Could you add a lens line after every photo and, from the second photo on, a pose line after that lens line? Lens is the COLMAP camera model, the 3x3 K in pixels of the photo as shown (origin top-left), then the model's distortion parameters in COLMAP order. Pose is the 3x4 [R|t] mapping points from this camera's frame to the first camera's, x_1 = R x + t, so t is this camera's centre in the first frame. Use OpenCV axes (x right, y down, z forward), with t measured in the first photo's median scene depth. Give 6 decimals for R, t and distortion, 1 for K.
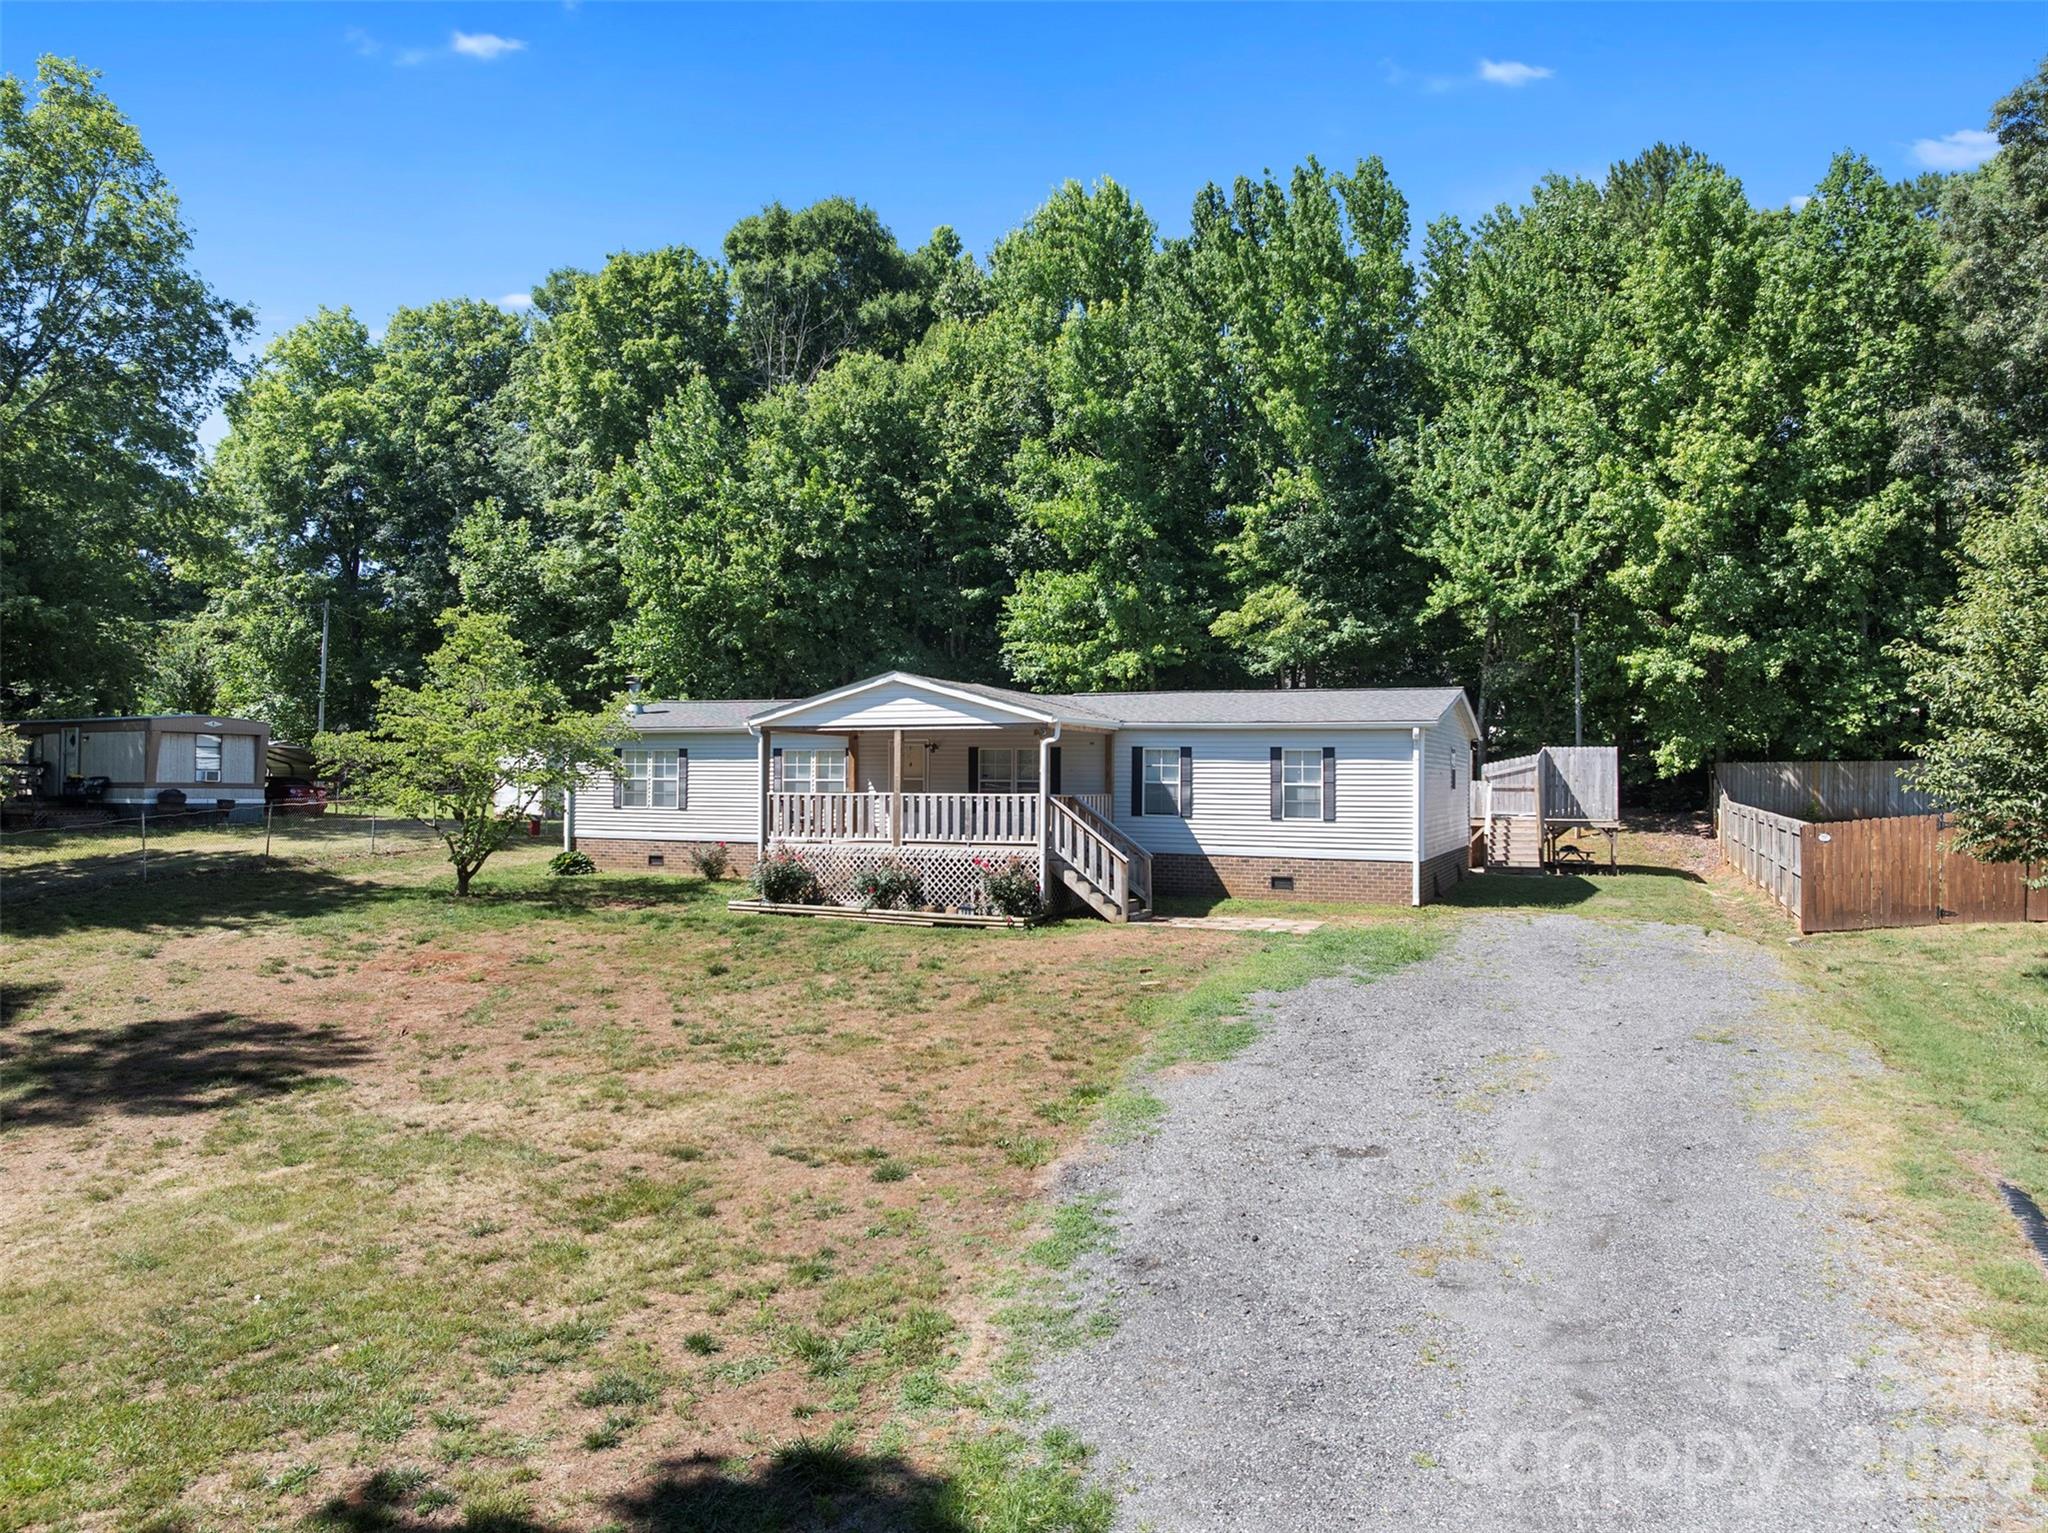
lens RADIAL K [[1448.2, 0, 1018.7], [0, 1448.2, 770.8], [0, 0, 1]] dist [-0.033838, -0.002334]
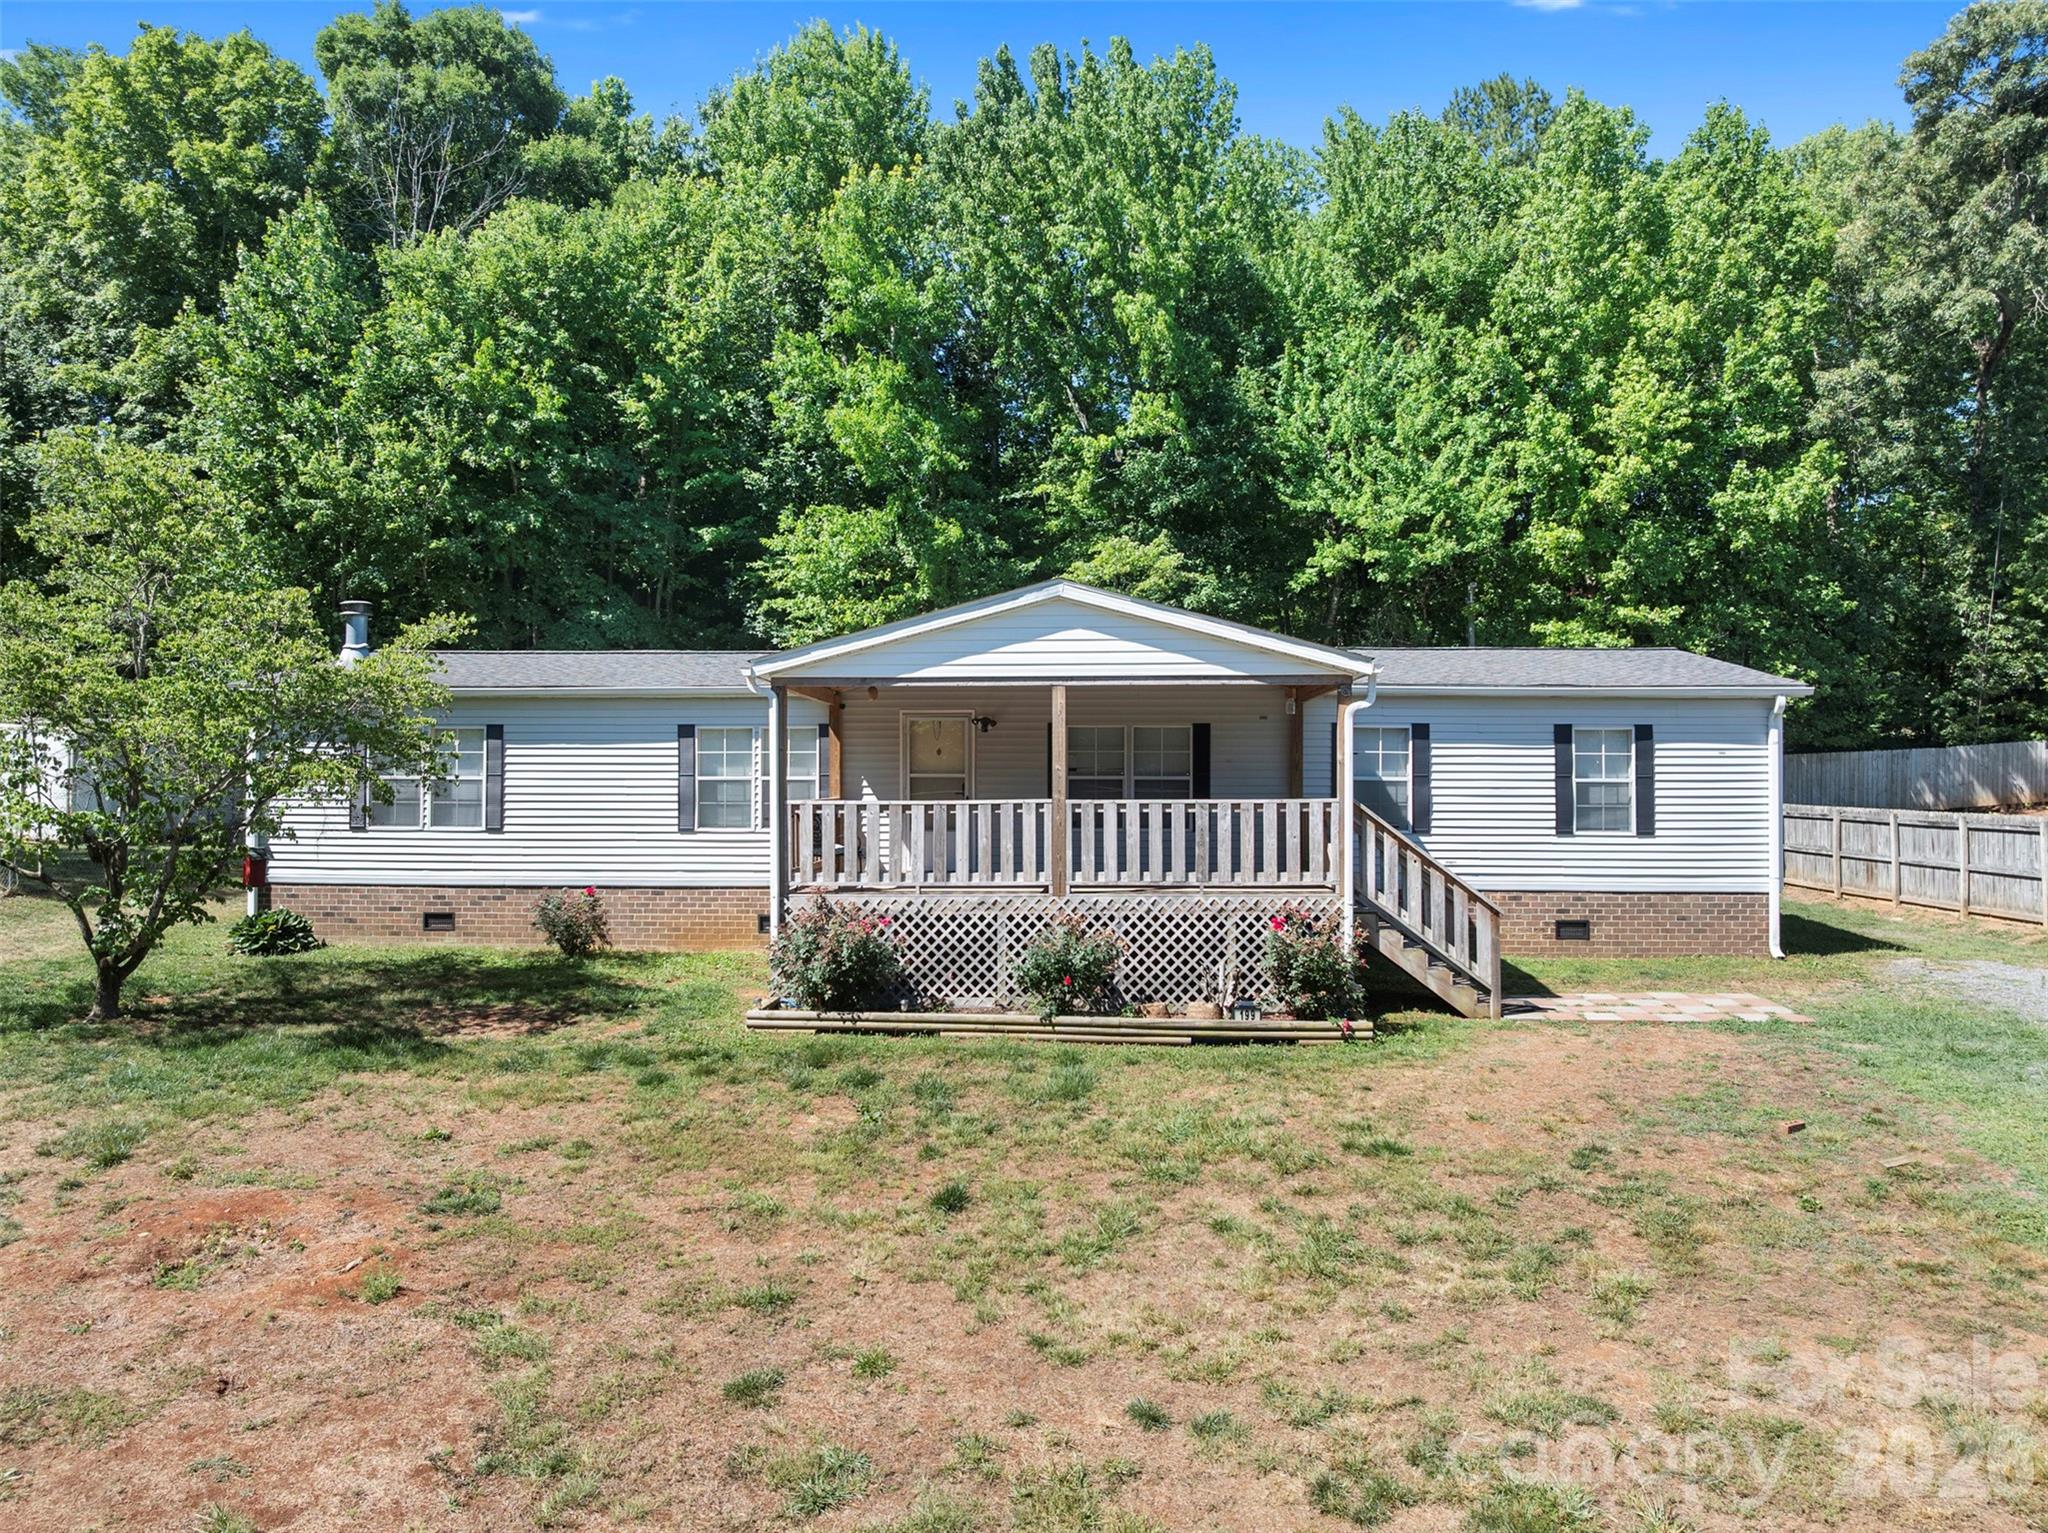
lens RADIAL K [[1448.2, 0, 1015.5], [0, 1448.2, 779.3], [0, 0, 1]] dist [-0.033838, -0.002334]
pose [[0.937385, -0.005104, 0.348257, -0.186676], [0.003519, 0.999980, 0.005182, 0.003034], [-0.348277, -0.003632, 0.937385, 0.308702]]
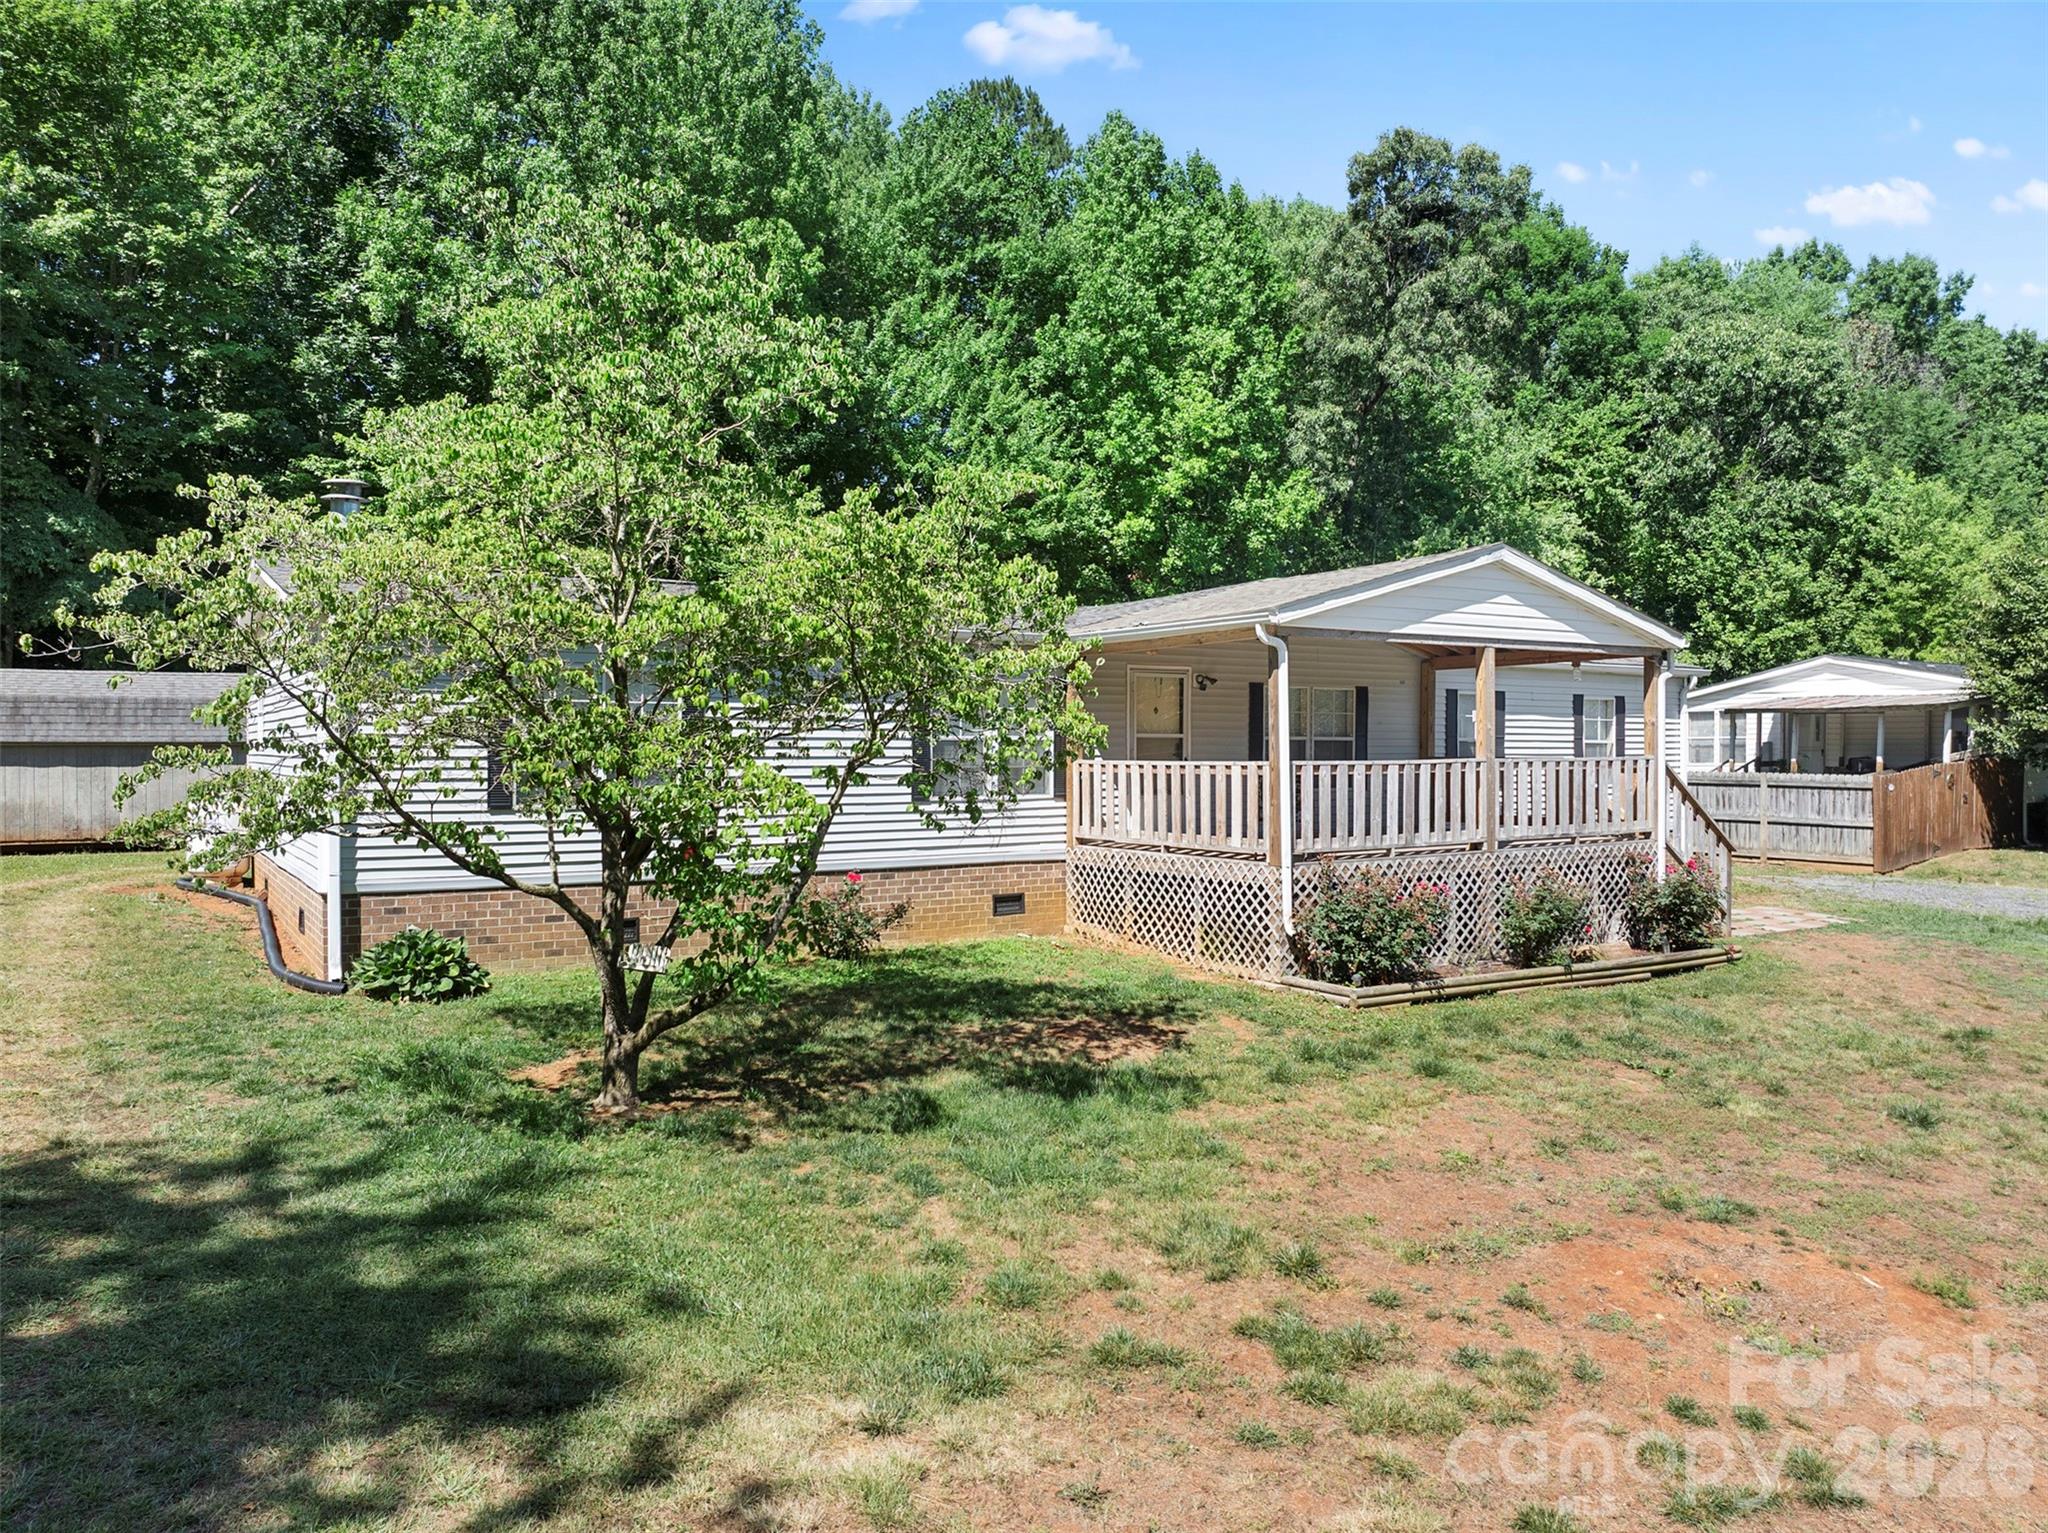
lens RADIAL K [[1448.2, 0, 1019.7], [0, 1448.2, 766.8], [0, 0, 1]] dist [-0.033838, -0.002334]
pose [[0.568255, -0.016937, 0.822678, -0.420296], [-0.000138, 0.999786, 0.020678, 0.004398], [-0.822853, -0.011864, 0.568131, 0.527405]]
